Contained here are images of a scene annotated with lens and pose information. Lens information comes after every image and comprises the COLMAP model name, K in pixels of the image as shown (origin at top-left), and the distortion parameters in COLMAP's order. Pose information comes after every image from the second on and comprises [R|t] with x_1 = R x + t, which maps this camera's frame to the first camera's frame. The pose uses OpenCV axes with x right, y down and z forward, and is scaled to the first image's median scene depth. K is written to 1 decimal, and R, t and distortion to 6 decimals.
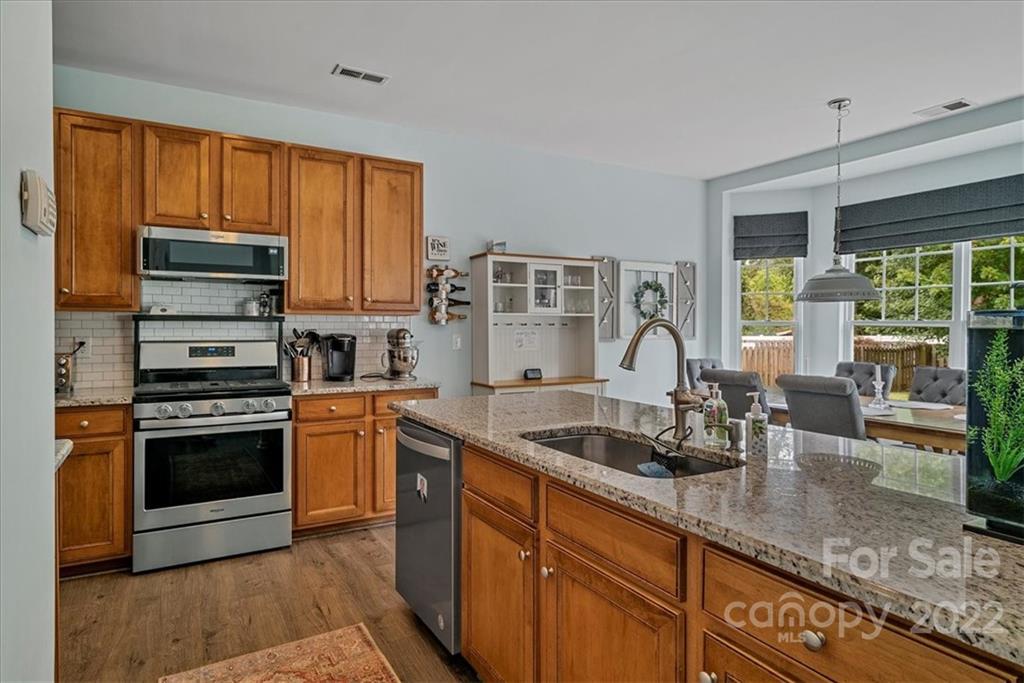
lens RADIAL K [[585.1, 0, 514.8], [0, 585.1, 329.6], [0, 0, 1]] dist [0.008756, 0.002133]
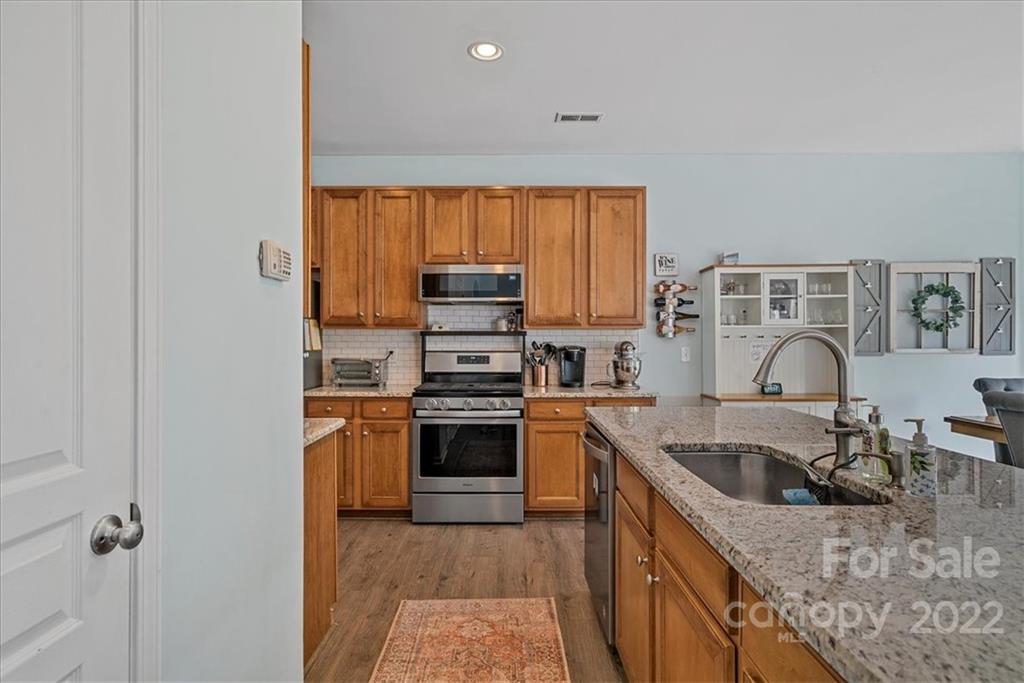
lens RADIAL K [[542.9, 0, 510.6], [0, 542.9, 340.5], [0, 0, 1]] dist [0.005461, 0.001637]
pose [[0.866927, -0.001837, -0.498431, 0.113613], [0.000506, 0.999996, -0.002805, -0.000411], [0.498434, 0.002179, 0.866925, 0.019856]]
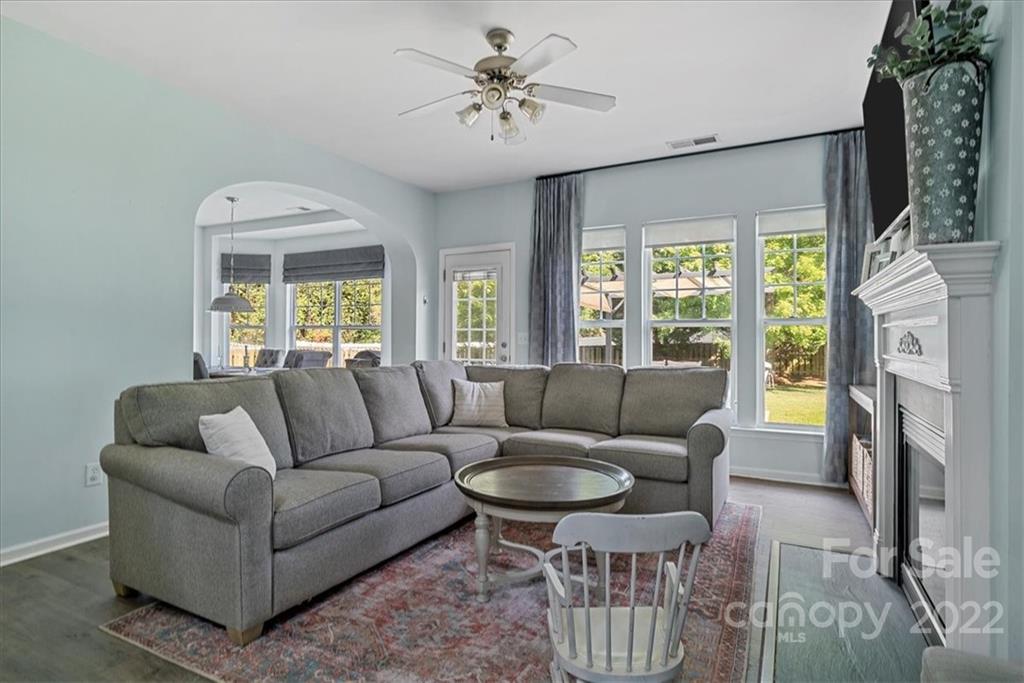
lens RADIAL K [[534.1, 0, 499.9], [0, 534.1, 337.4], [0, 0, 1]] dist [-0.000075, -0.000213]
pose [[0.848242, 0.003475, 0.529598, 0.340402], [-0.003542, 0.999993, -0.000890, 0.018574], [-0.529597, -0.001121, 0.848249, -0.652898]]
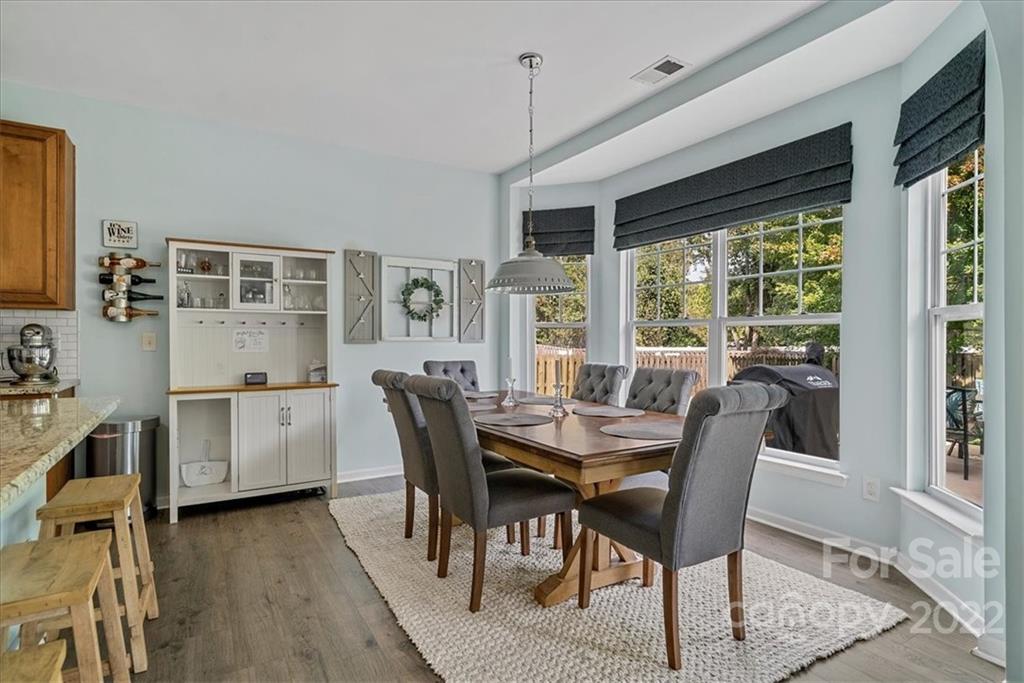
lens RADIAL K [[513.3, 0, 508.6], [0, 513.3, 340.5], [0, 0, 1]] dist [0.001165, 0.000424]
pose [[0.999849, 0.003561, 0.016997, 0.443934], [-0.003591, 0.999992, 0.001730, 0.016812], [-0.016991, -0.001791, 0.999854, 0.226245]]
